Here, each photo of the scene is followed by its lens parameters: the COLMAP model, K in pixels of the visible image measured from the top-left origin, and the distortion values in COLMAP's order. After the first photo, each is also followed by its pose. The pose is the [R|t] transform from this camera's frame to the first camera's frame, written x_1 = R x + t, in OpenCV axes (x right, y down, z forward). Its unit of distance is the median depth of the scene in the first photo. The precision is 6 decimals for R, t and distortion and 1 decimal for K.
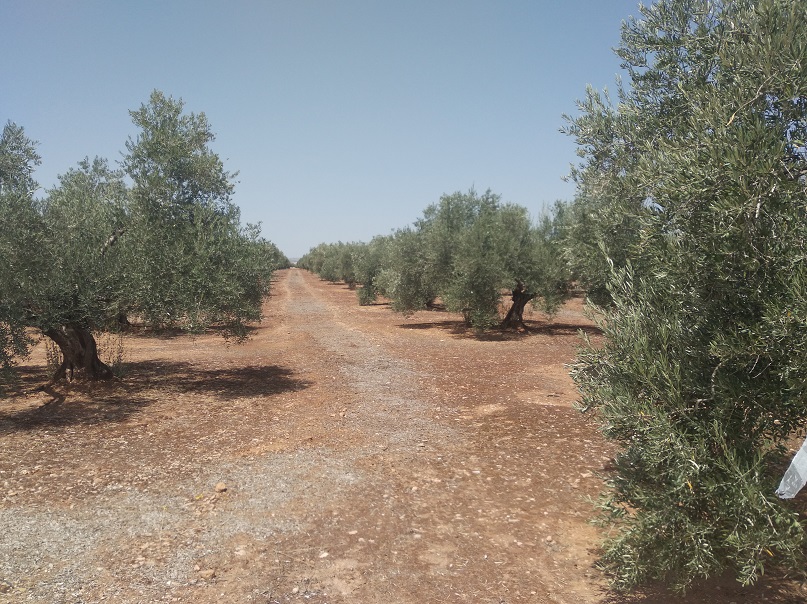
lens RADIAL K [[562.3, 0, 403.5], [0, 562.3, 302.0], [0, 0, 1]] dist [0.056533, -0.134556]
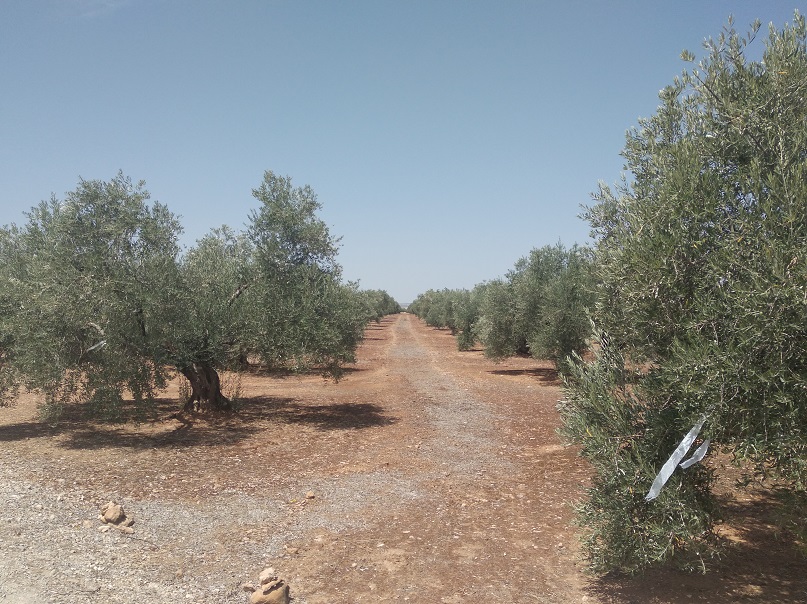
lens RADIAL K [[621.6, 0, 461.1], [0, 621.6, 294.2], [0, 0, 1]] dist [0.097528, -0.190411]
pose [[0.991888, 0.008058, -0.126861, 0.130484], [-0.018638, 0.996422, -0.082438, -0.007336], [0.125743, 0.084133, 0.988489, -0.268026]]
